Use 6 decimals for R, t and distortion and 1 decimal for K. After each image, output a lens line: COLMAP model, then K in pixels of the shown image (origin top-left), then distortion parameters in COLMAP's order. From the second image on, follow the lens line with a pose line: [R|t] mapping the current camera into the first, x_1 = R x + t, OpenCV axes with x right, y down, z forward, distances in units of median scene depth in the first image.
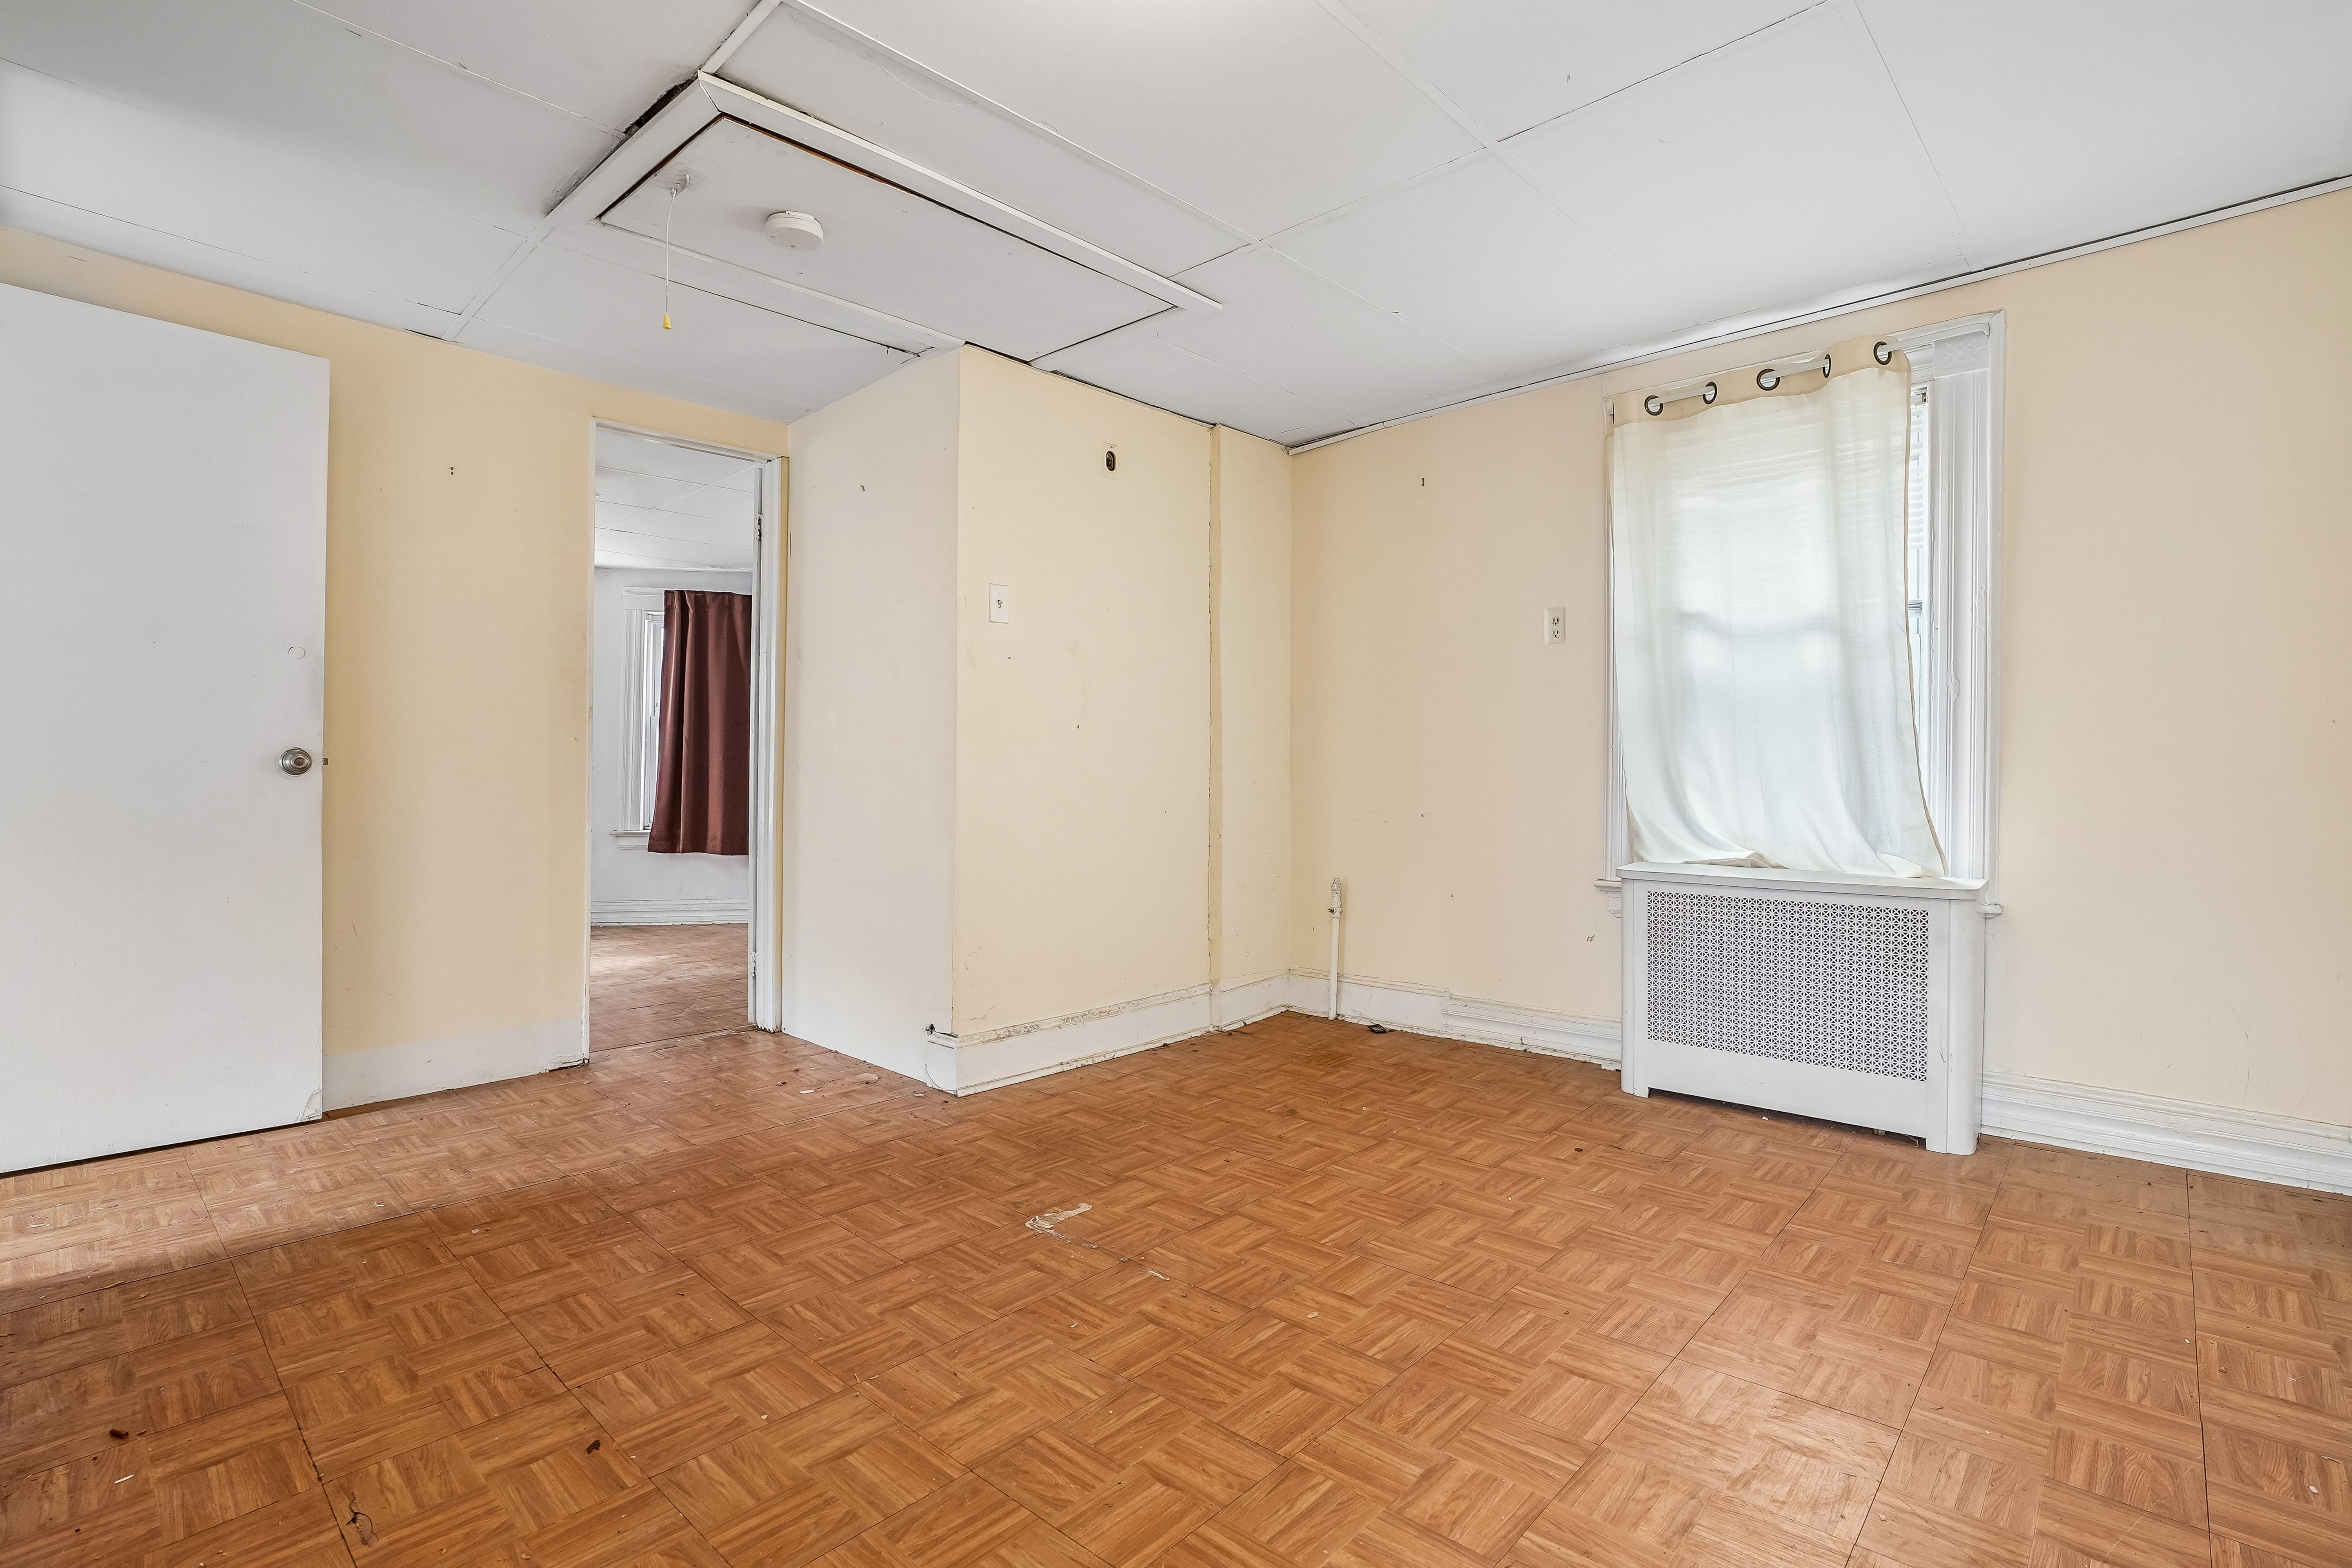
lens RADIAL K [[1100.1, 0, 1165.7], [0, 1100.1, 780.2], [0, 0, 1]] dist [-0.044759, 0.014867]
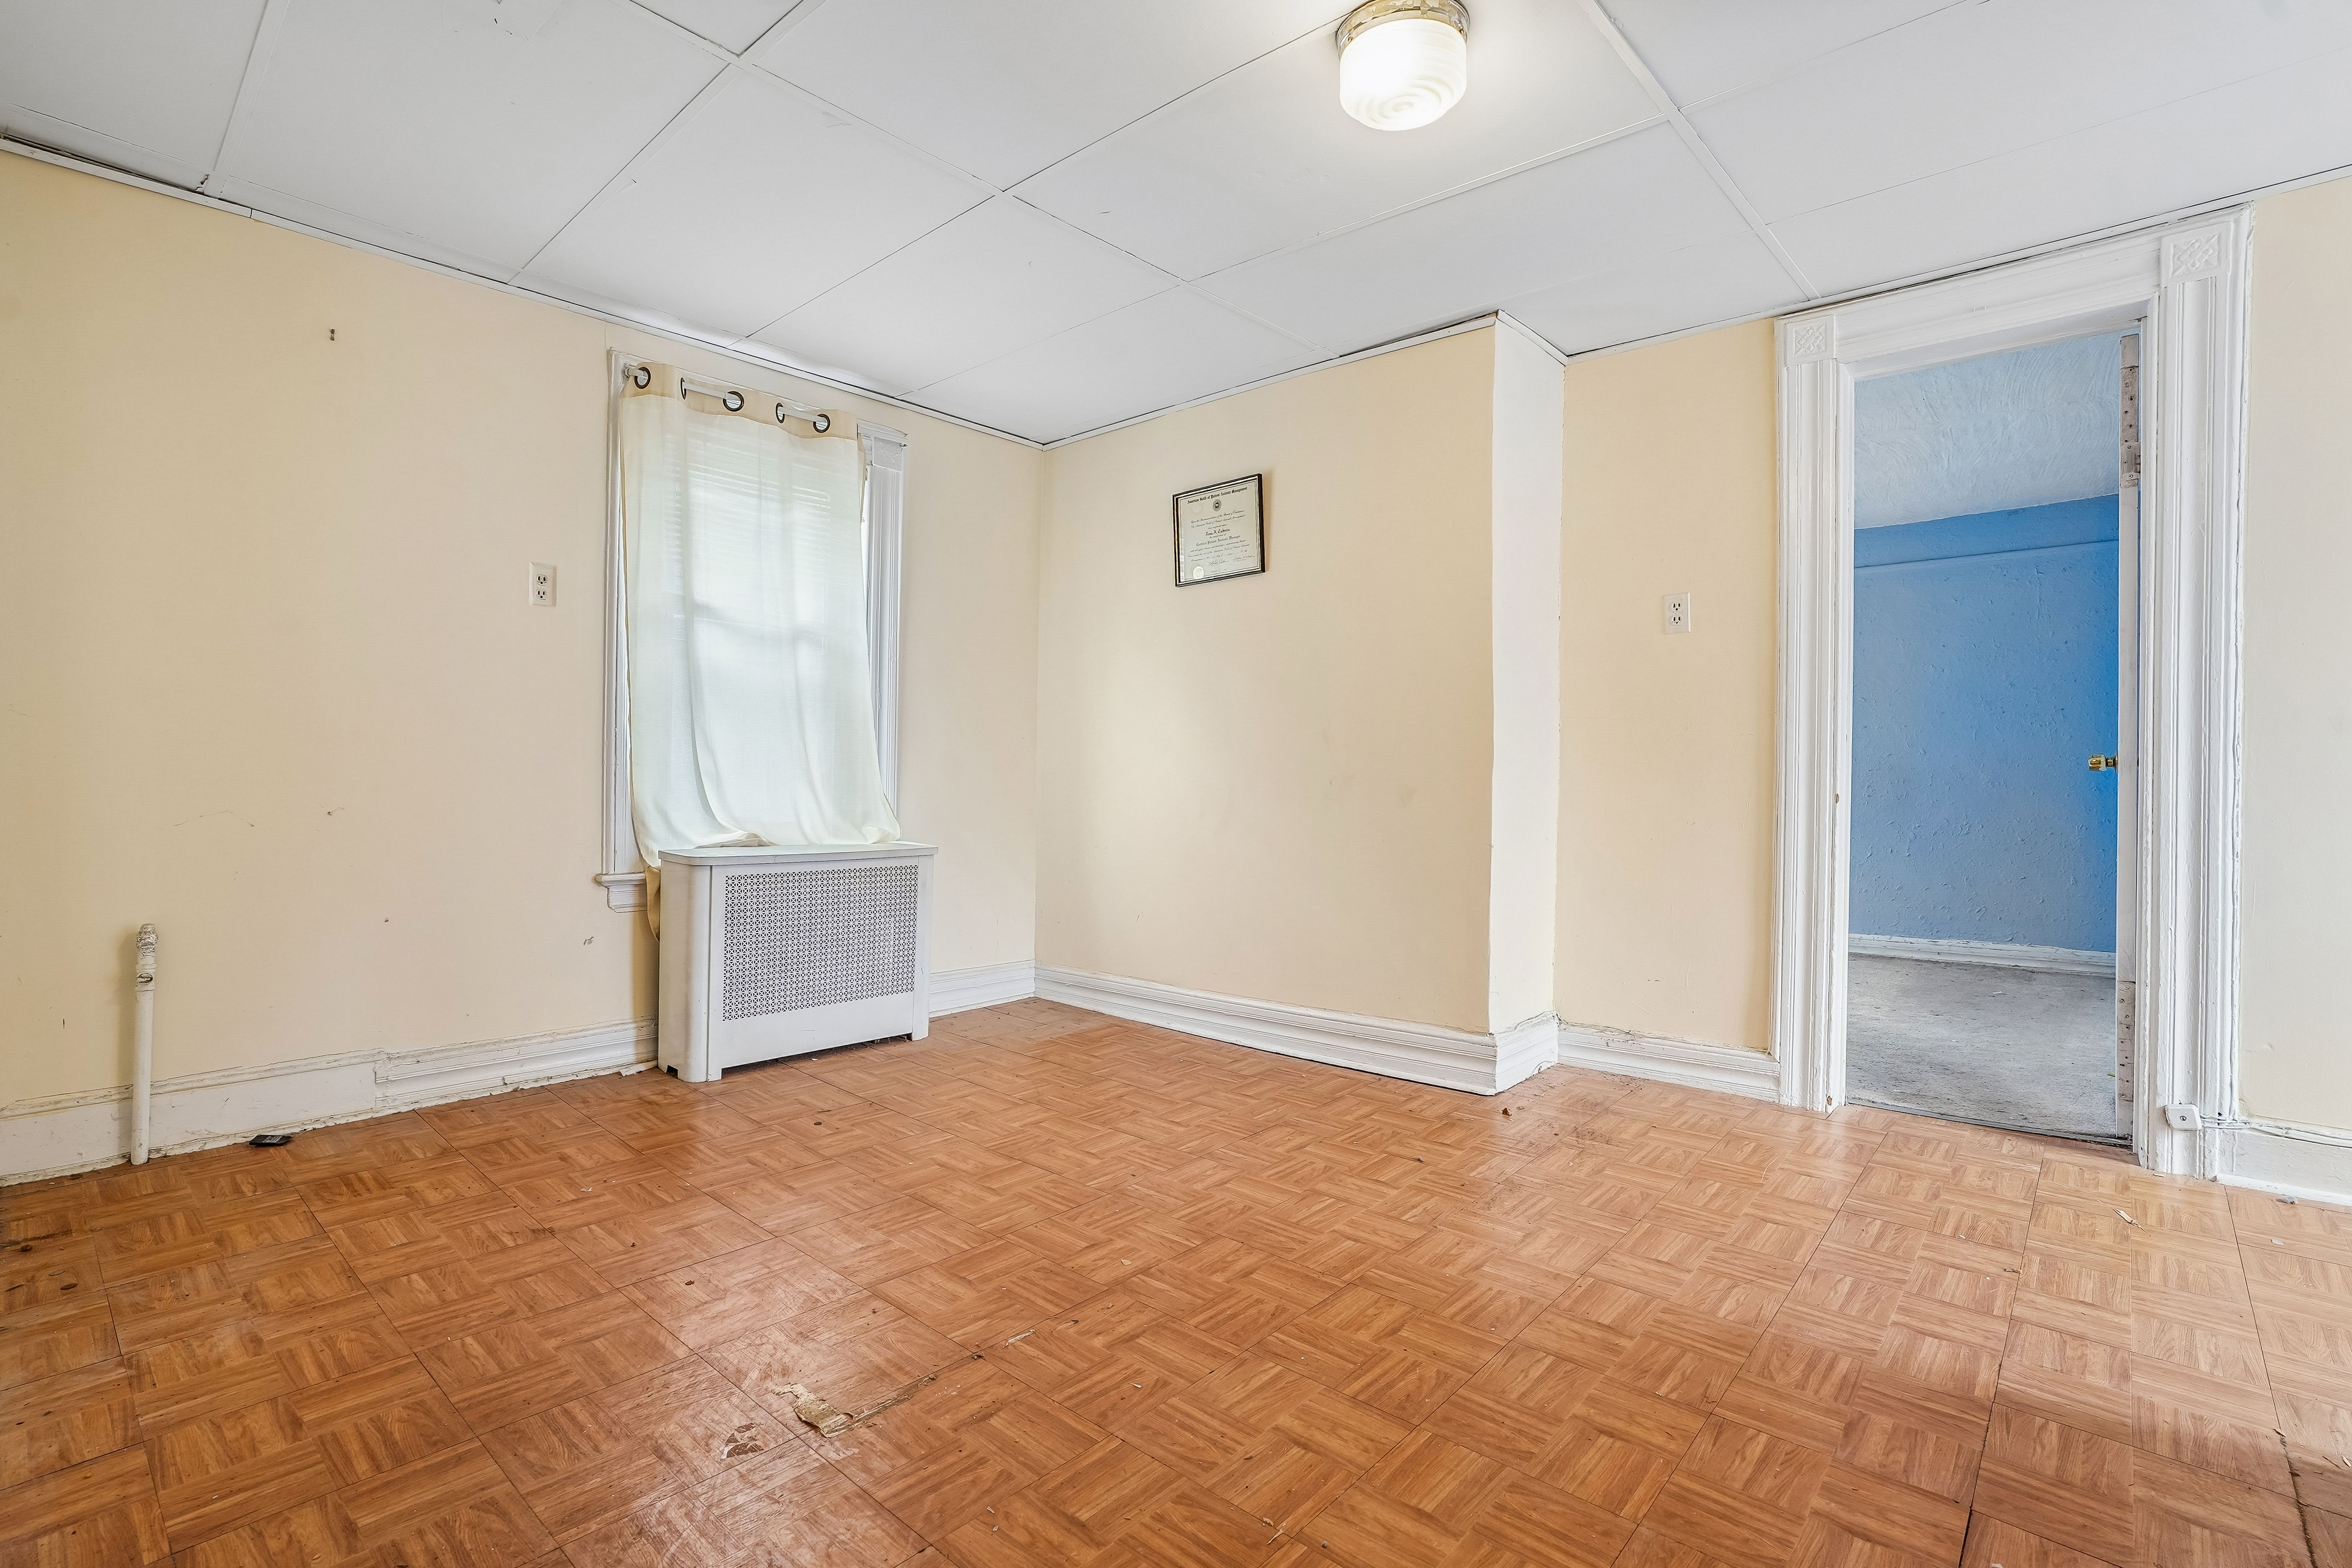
lens RADIAL K [[1100.1, 0, 1165.0], [0, 1100.1, 787.6], [0, 0, 1]] dist [-0.044759, 0.014867]
pose [[-0.019616, -0.010420, 0.999753, -0.692967], [-0.008402, 0.999912, 0.010257, 0.006370], [-0.999772, -0.008199, -0.019702, 0.723098]]
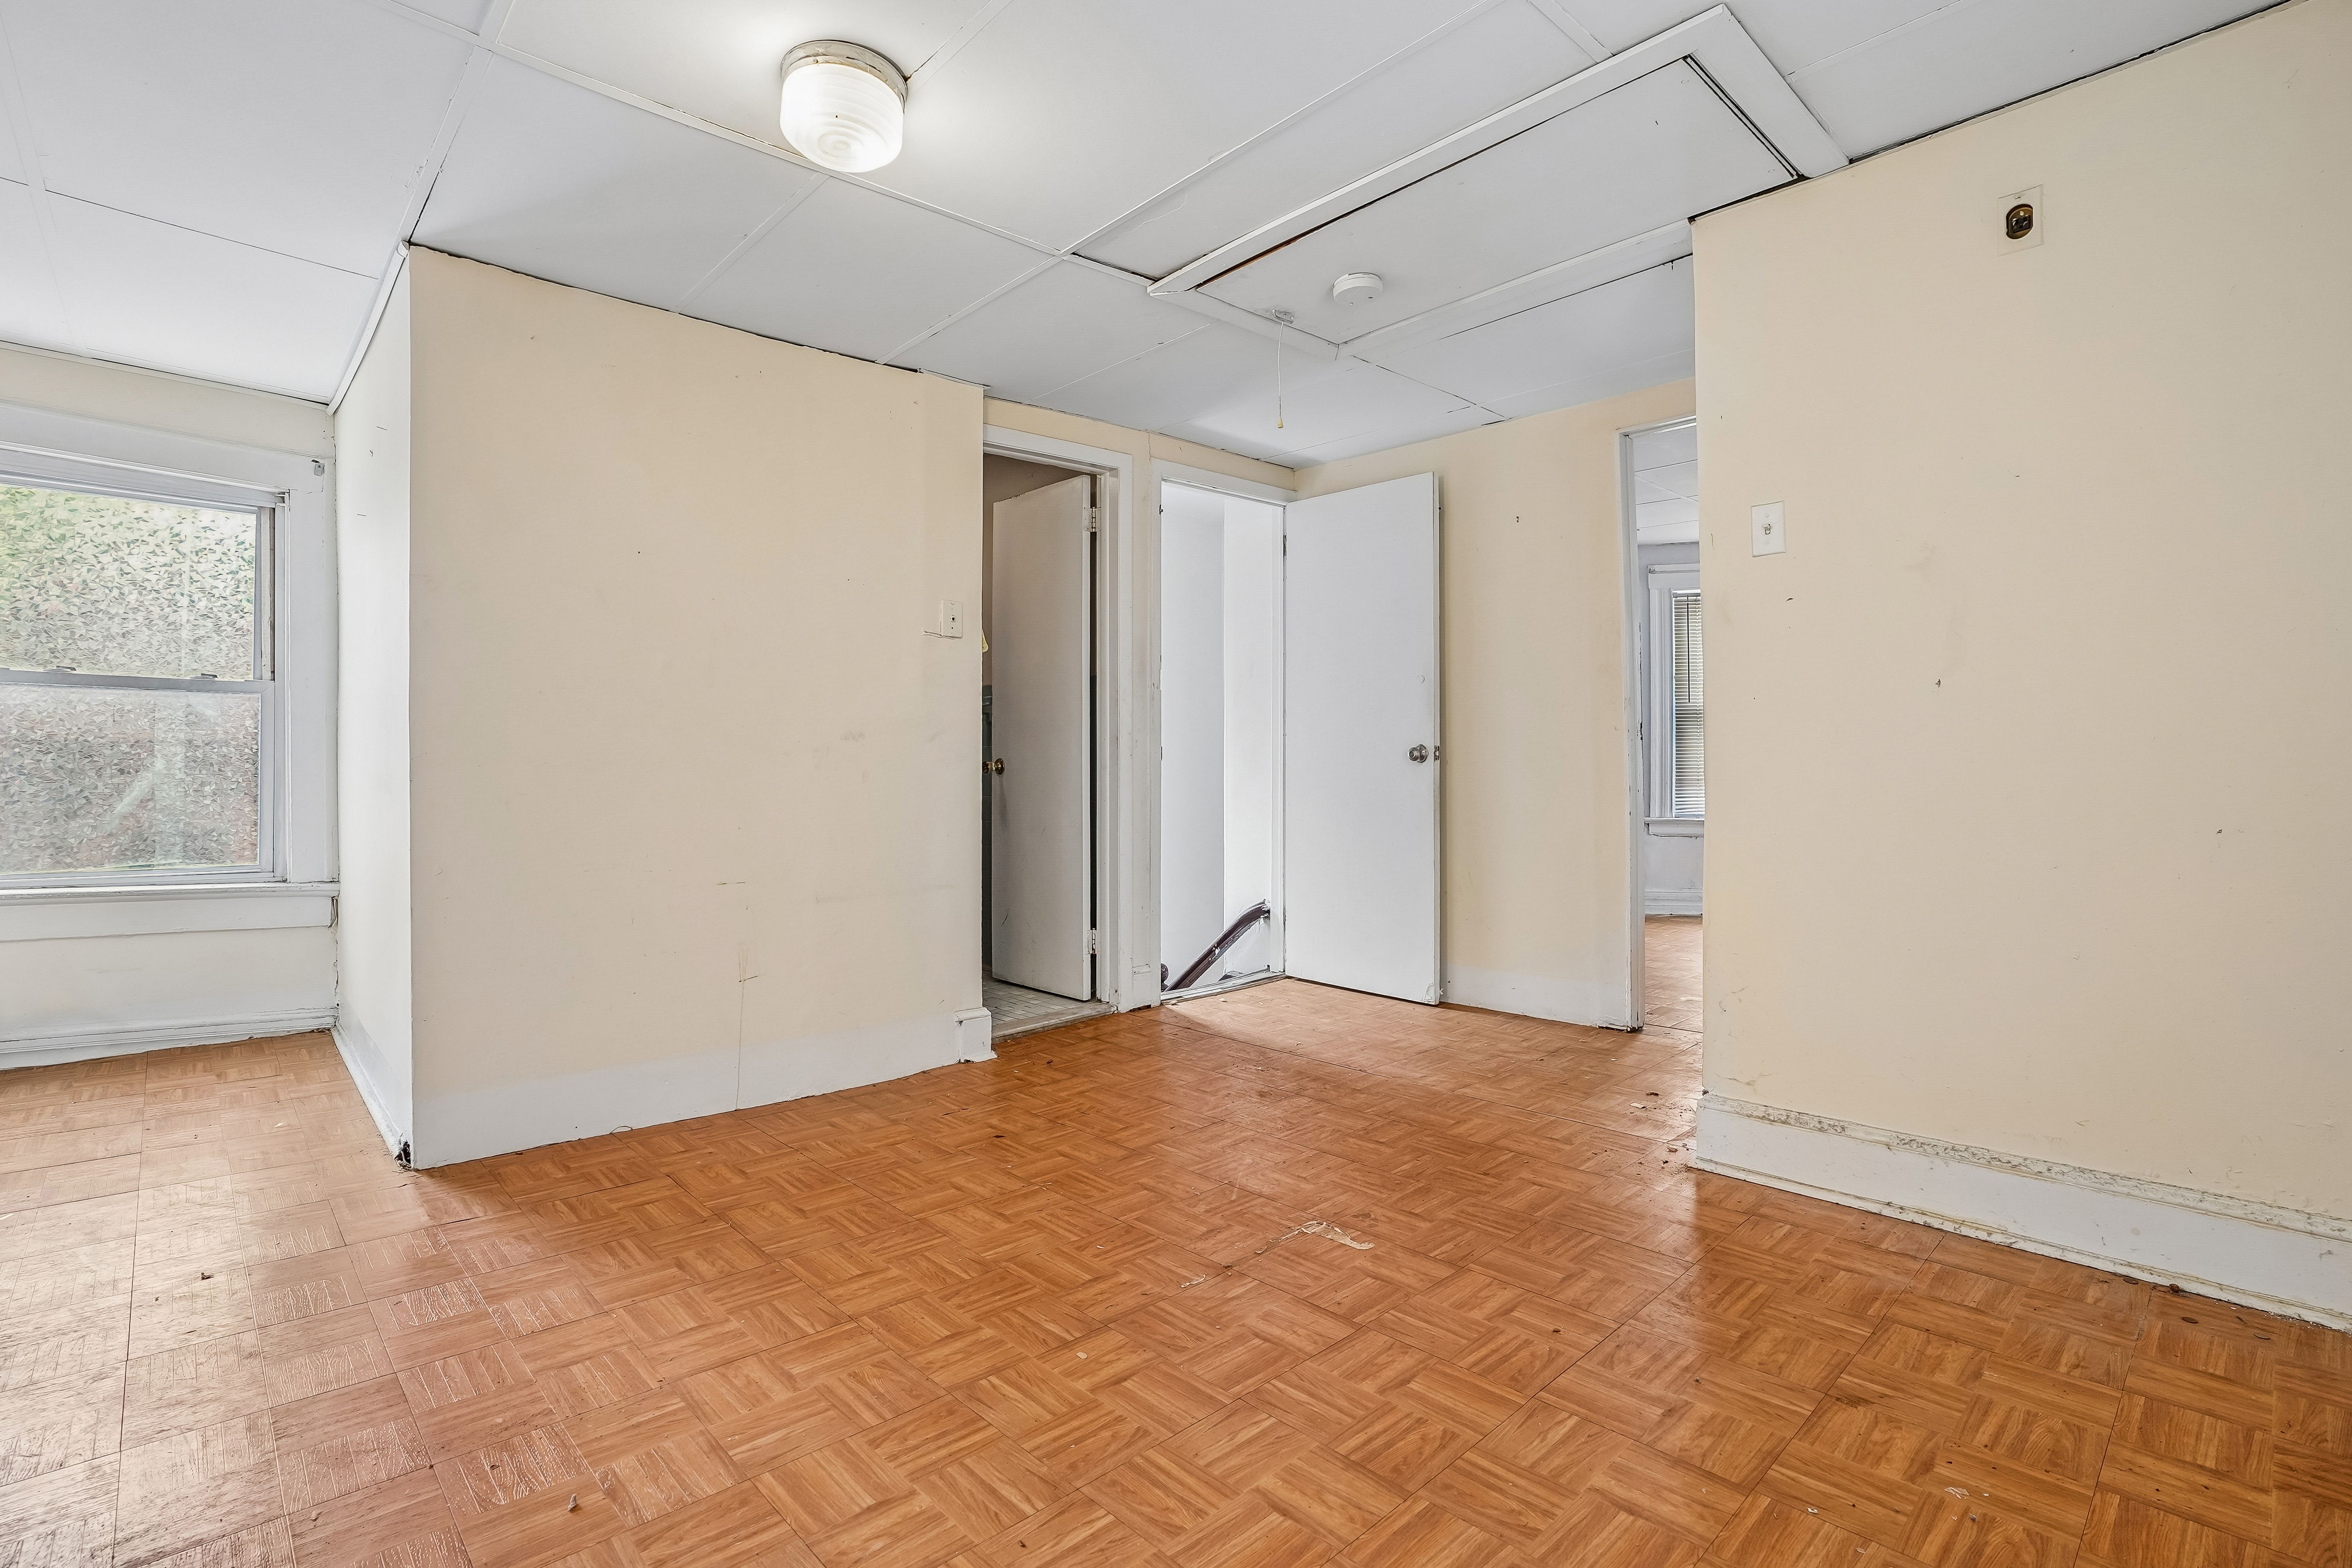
lens RADIAL K [[1100.1, 0, 1167.9], [0, 1100.1, 751.0], [0, 0, 1]] dist [-0.044759, 0.014867]
pose [[-0.065324, -0.012342, -0.997788, 0.773455], [0.005172, 0.999906, -0.012707, -0.005991], [0.997851, -0.005991, -0.065254, 0.832639]]
